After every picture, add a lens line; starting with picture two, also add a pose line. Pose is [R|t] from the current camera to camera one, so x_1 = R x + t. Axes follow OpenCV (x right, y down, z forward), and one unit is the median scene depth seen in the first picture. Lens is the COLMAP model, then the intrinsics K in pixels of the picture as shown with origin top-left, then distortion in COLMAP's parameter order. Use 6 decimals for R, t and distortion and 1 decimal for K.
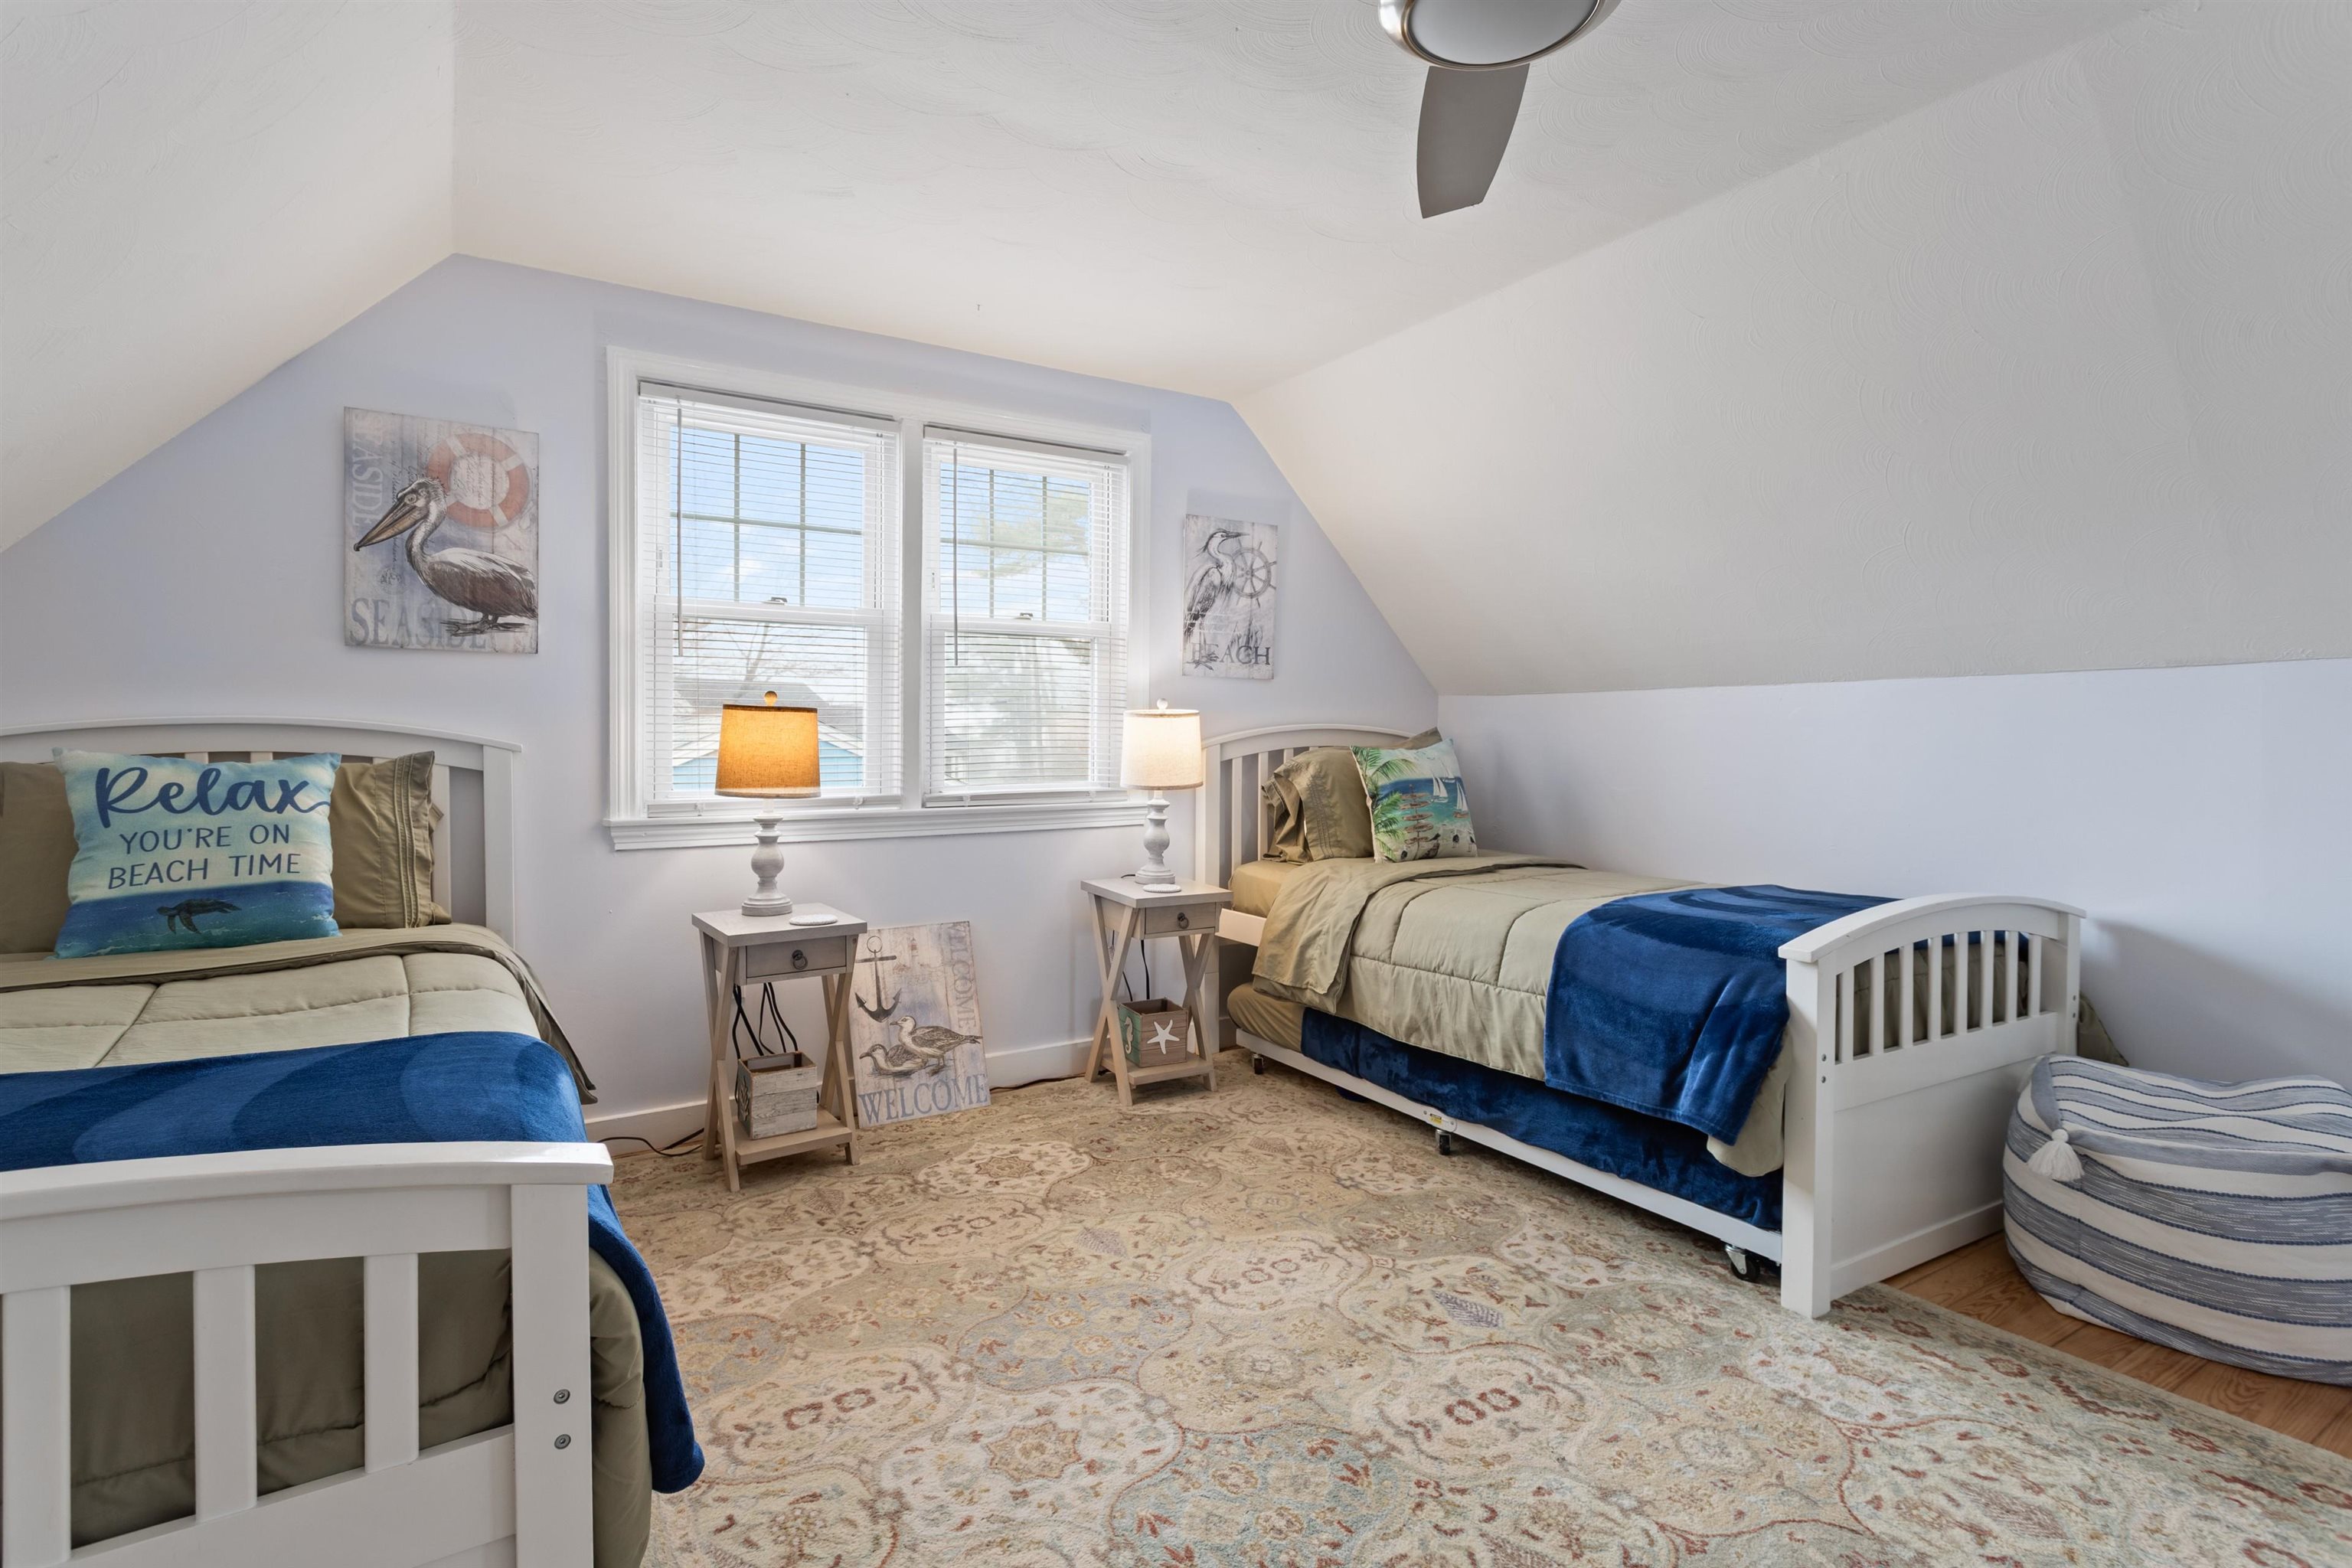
lens RADIAL K [[1116.9, 0, 1172.8], [0, 1116.9, 796.1], [0, 0, 1]] dist [-0.000751, 0.000584]
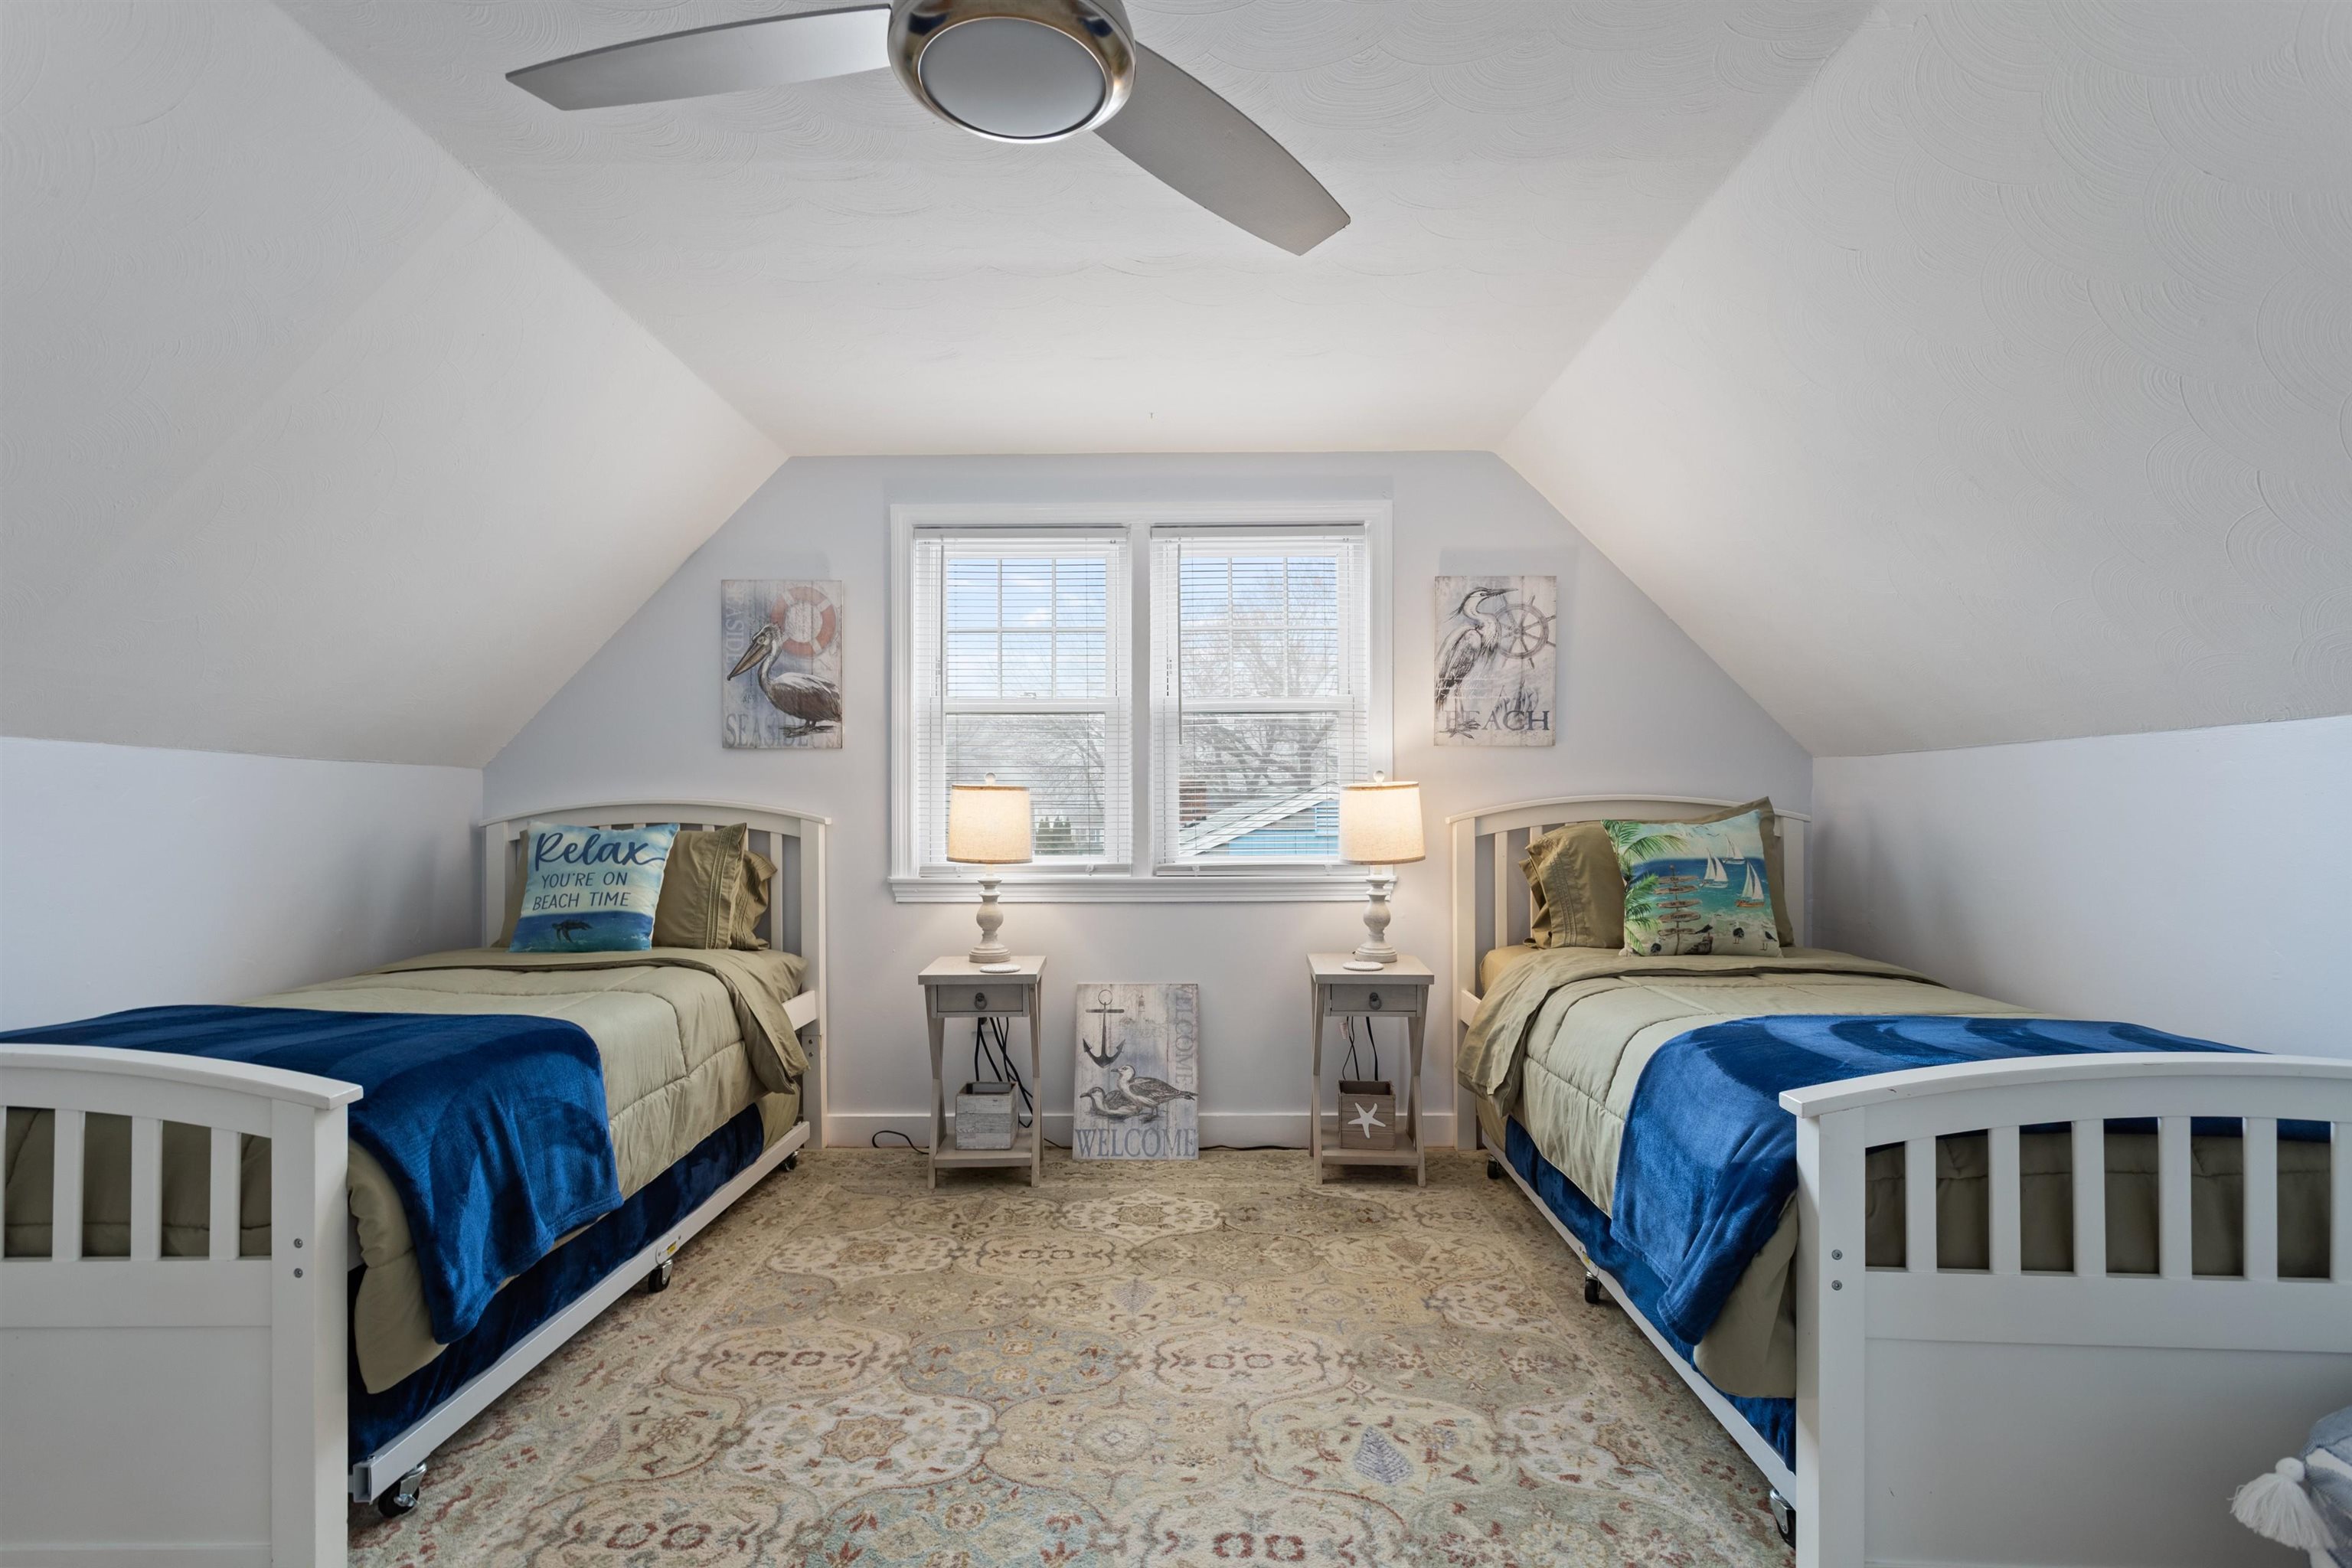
lens RADIAL K [[1100.5, 0, 1174.5], [0, 1100.5, 847.1], [0, 0, 1]] dist [-0.000315, 0.000435]
pose [[0.842959, 0.014021, -0.537796, 0.433378], [-0.024837, 0.999609, -0.012869, -0.005305], [0.537405, 0.024205, 0.842977, 0.122753]]
